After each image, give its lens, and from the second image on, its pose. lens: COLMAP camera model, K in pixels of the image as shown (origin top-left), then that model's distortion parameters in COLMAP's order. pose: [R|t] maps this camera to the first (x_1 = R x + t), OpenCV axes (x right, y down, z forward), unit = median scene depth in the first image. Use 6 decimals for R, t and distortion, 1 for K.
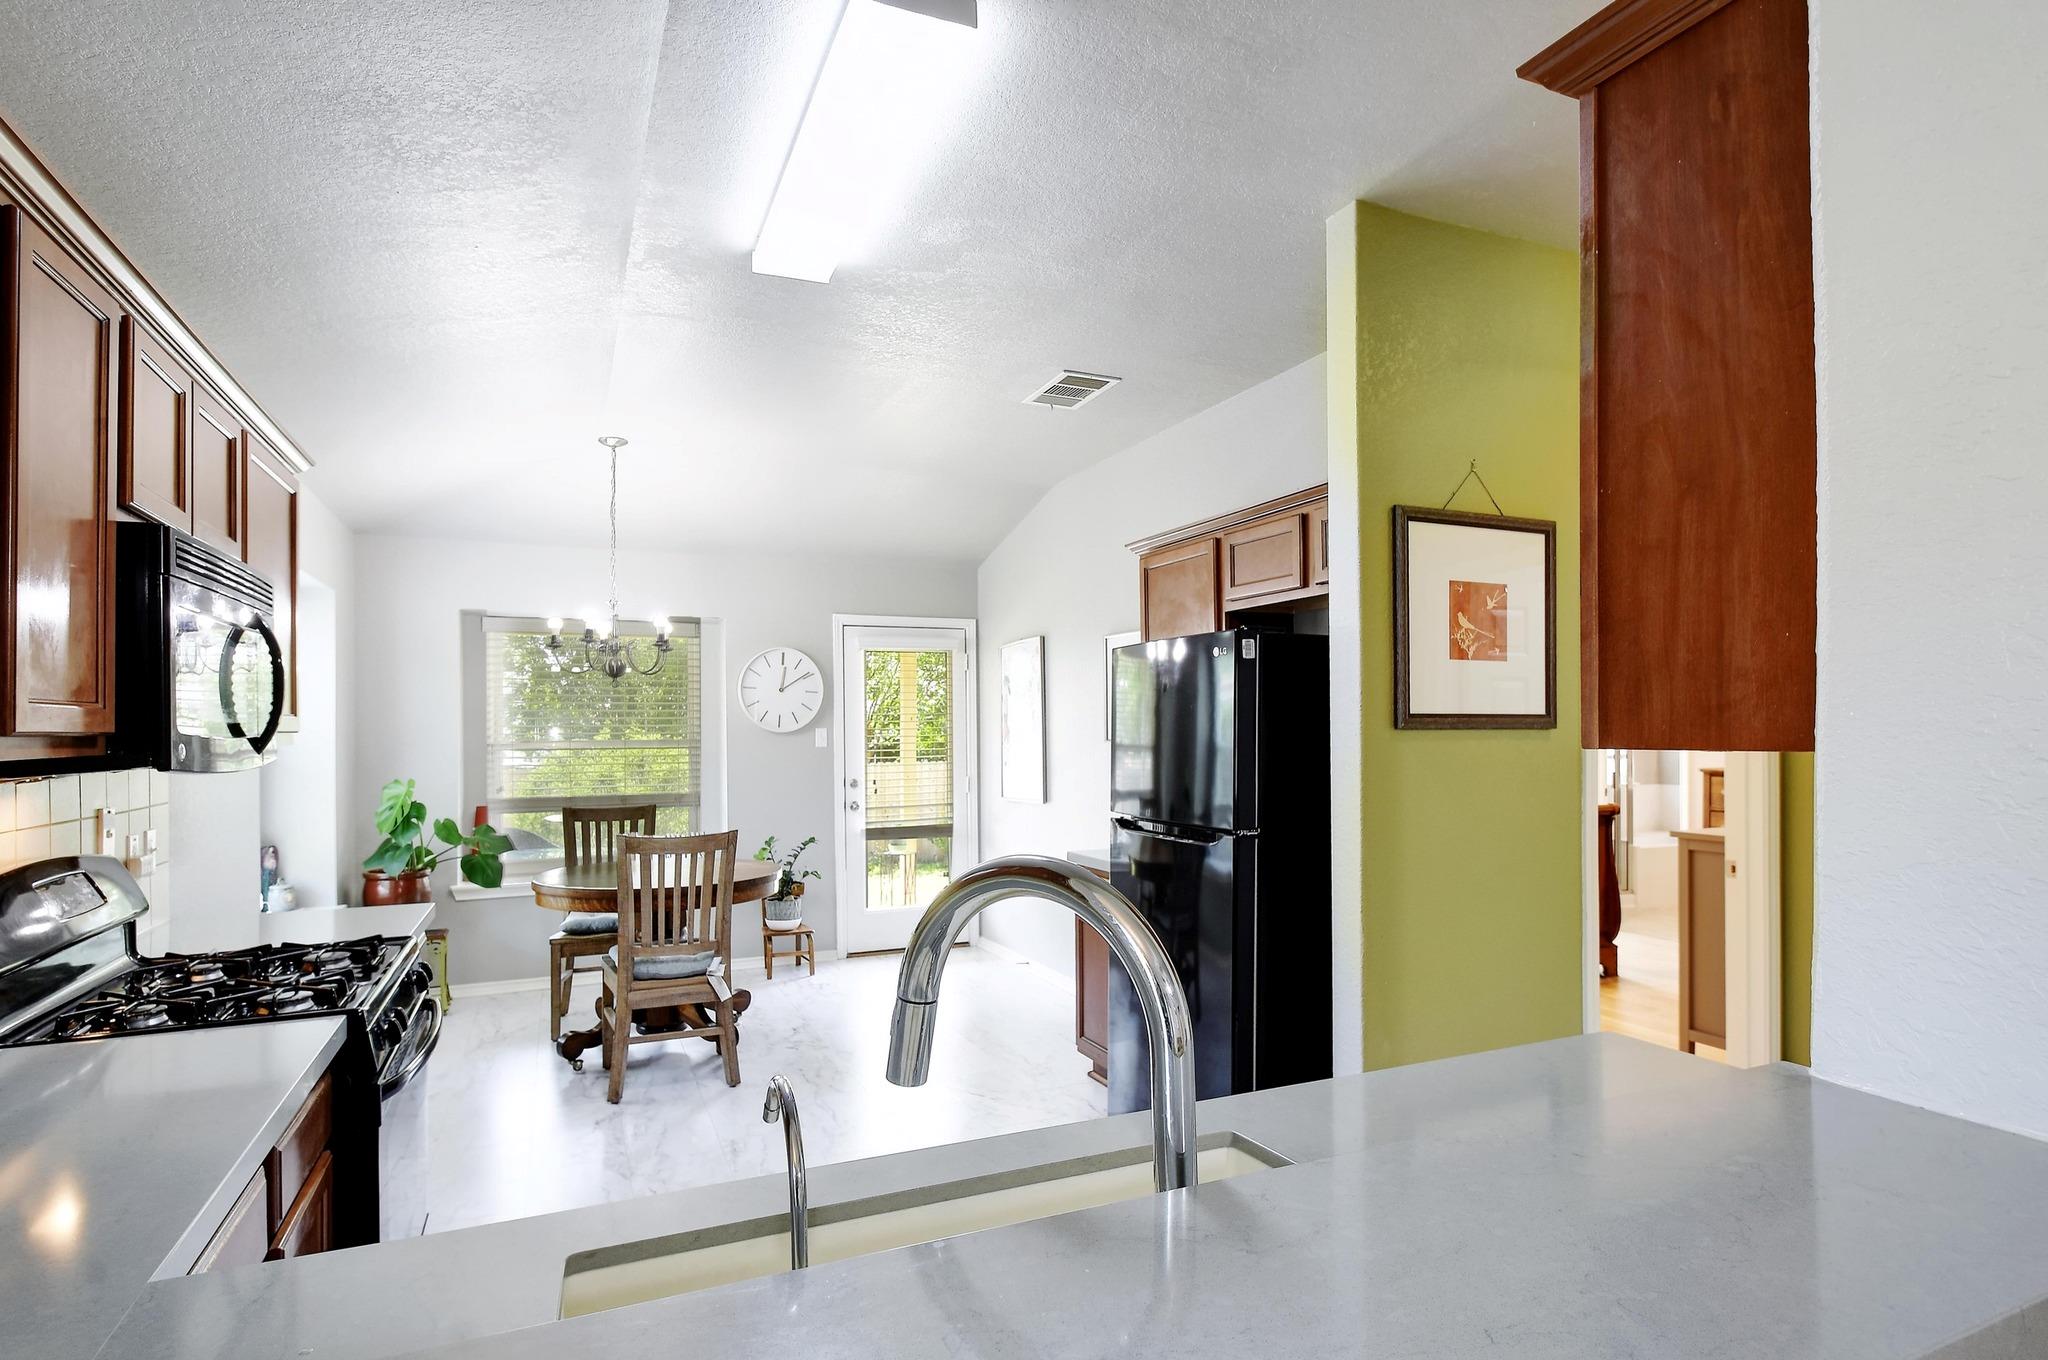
lens RADIAL K [[1040.9, 0, 1014.8], [0, 1040.9, 695.9], [0, 0, 1]] dist [-0.002333, 0.000416]
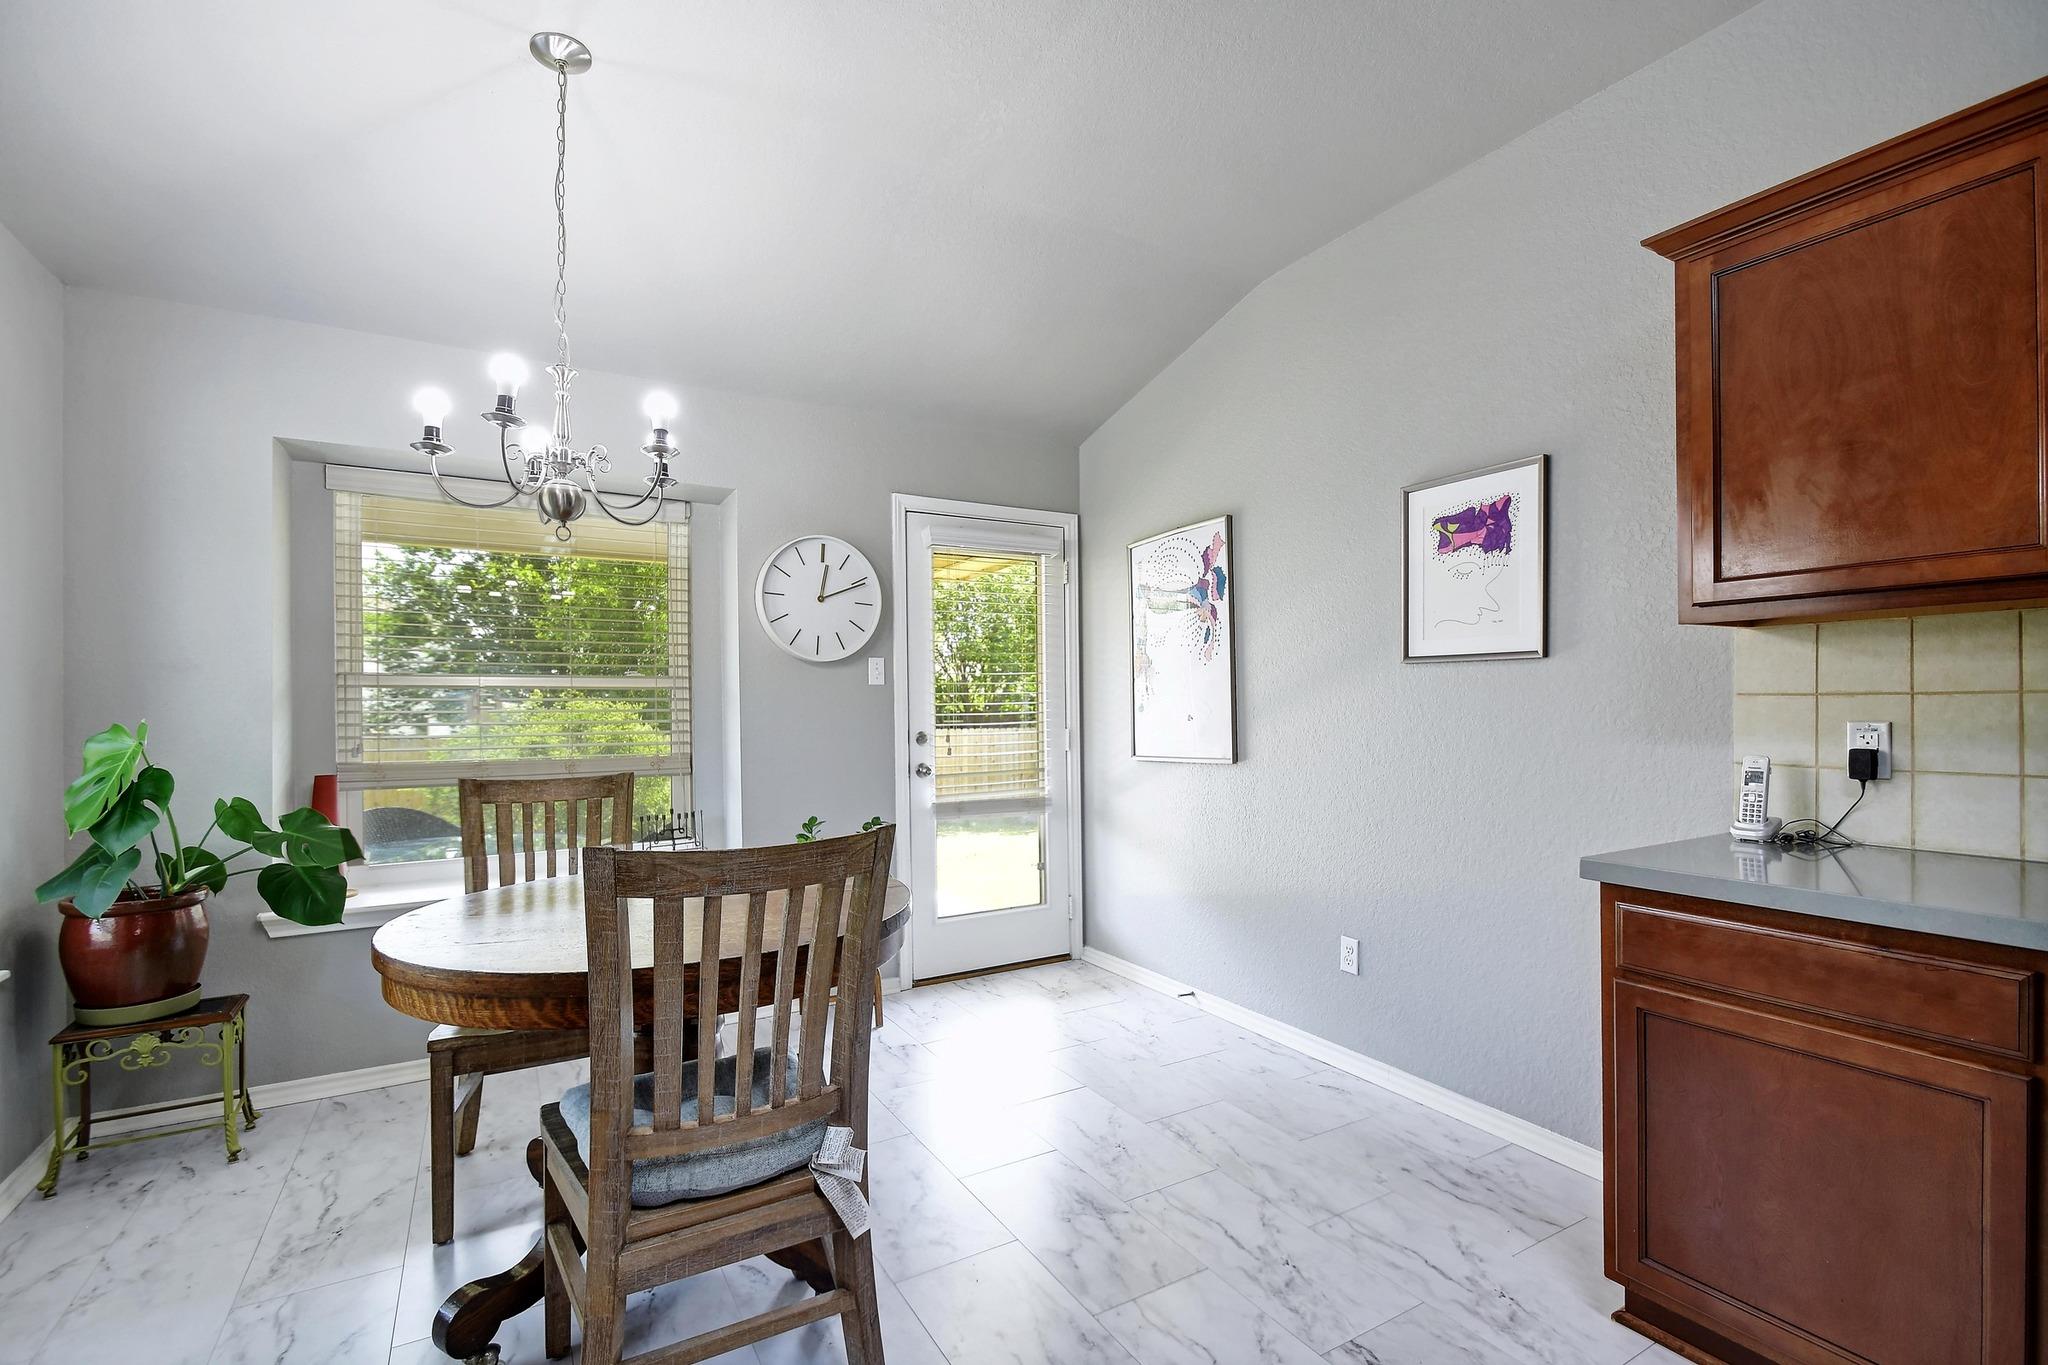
lens RADIAL K [[901.0, 0, 1035.8], [0, 901.0, 691.0], [0, 0, 1]] dist [0.001606, -0.000922]
pose [[0.991454, 0.002816, 0.130426, -0.189947], [-0.004825, 0.999875, 0.015085, 0.051824], [-0.130367, -0.015585, 0.991343, 0.471928]]
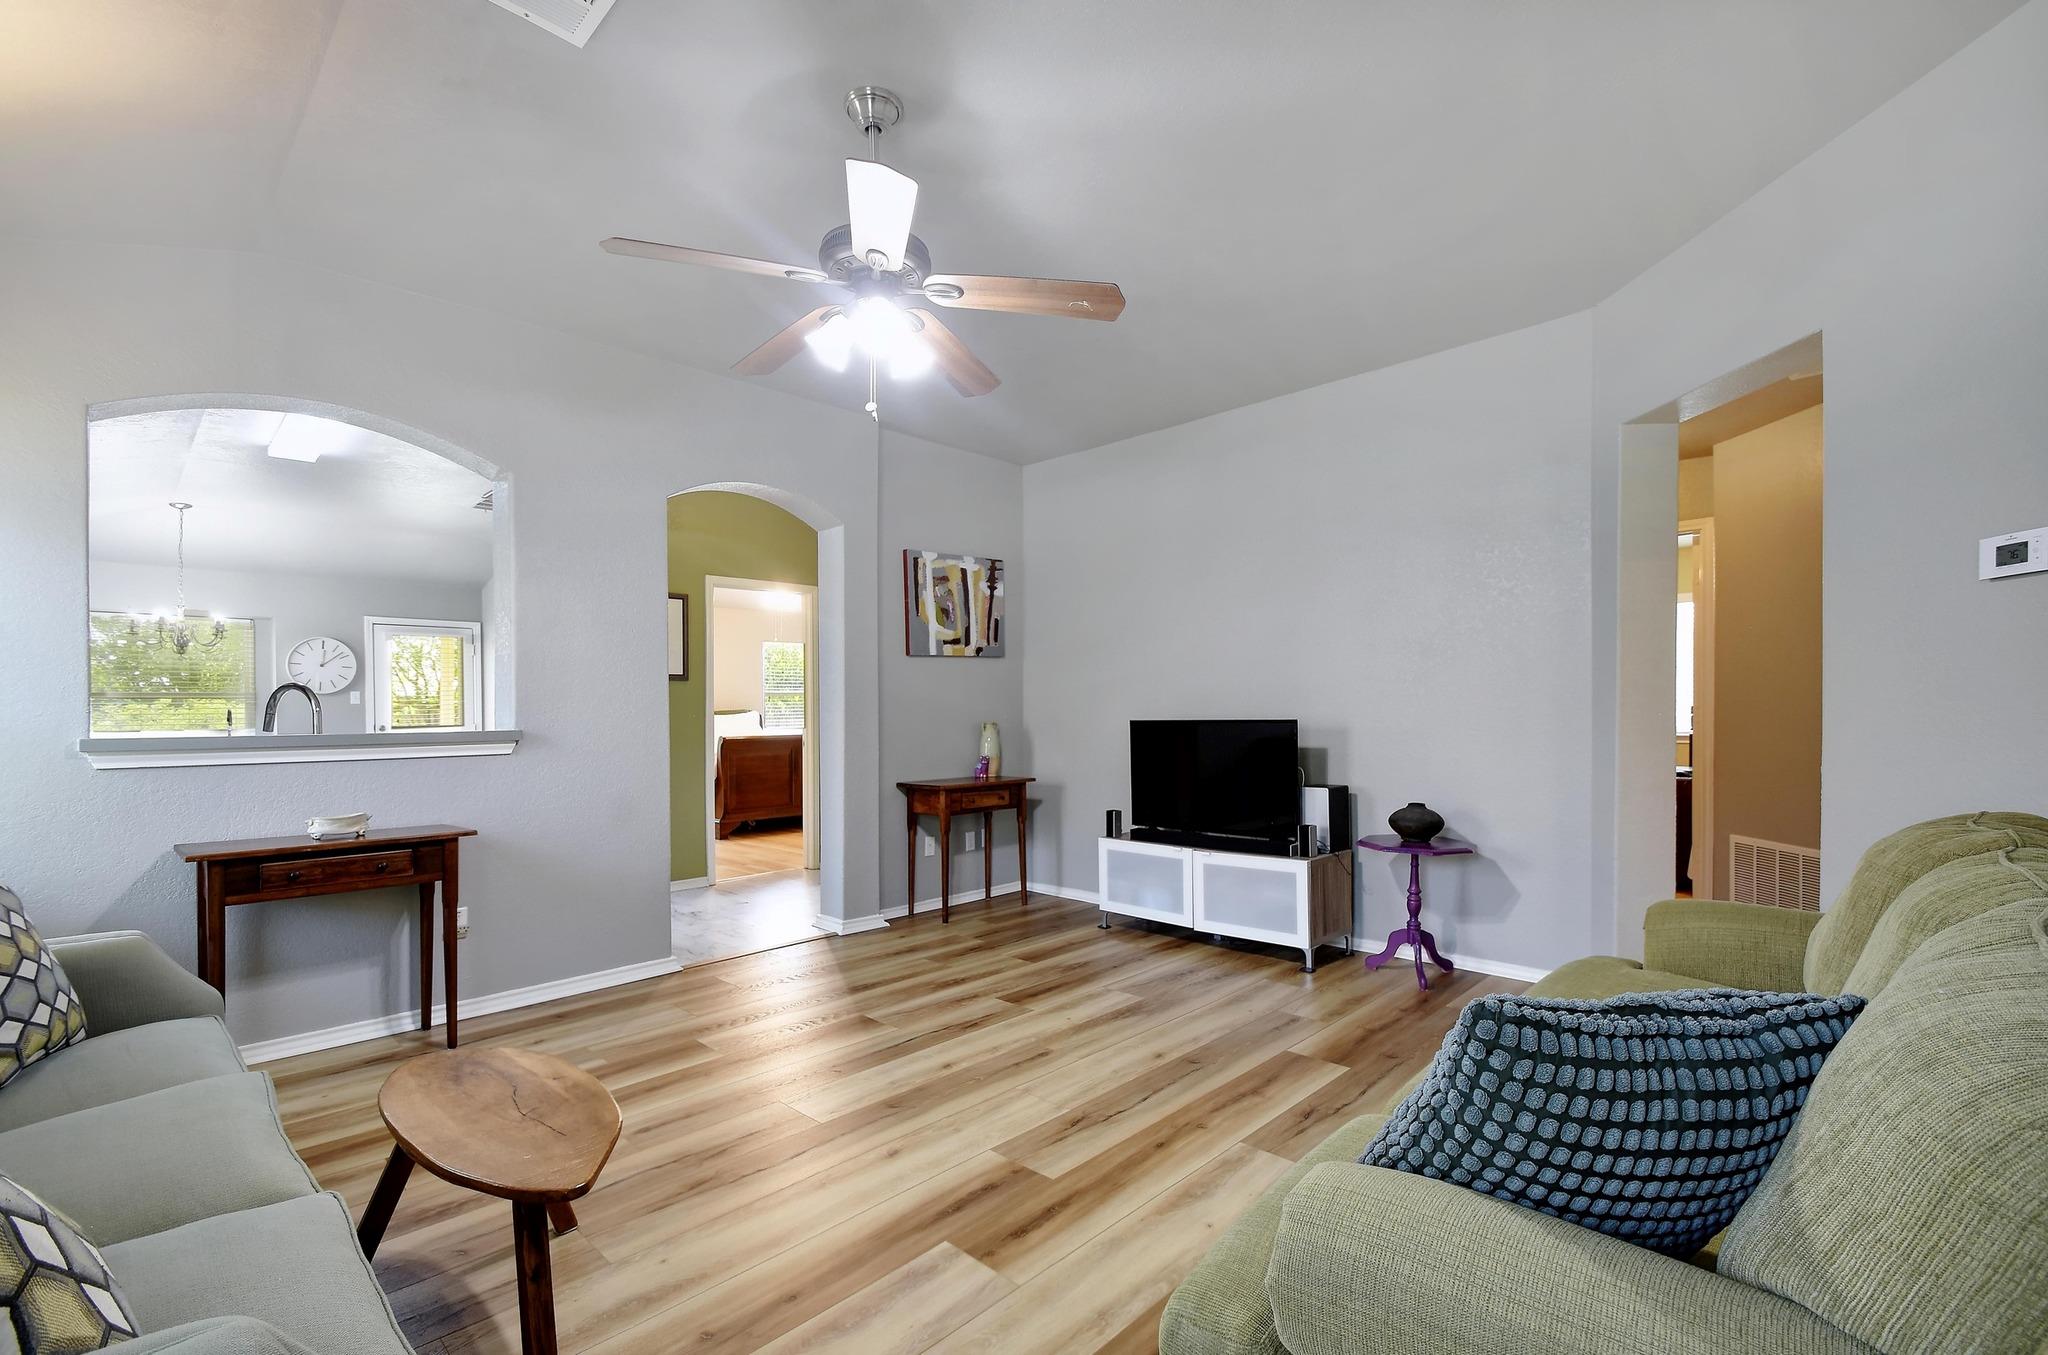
lens RADIAL K [[901.0, 0, 1021.6], [0, 901.0, 709.6], [0, 0, 1]] dist [0.001606, -0.000922]
pose [[0.923547, 0.005212, 0.383449, 0.240333], [-0.011744, 0.999823, 0.014696, 0.031811], [-0.383305, -0.018076, 0.923445, -0.669316]]
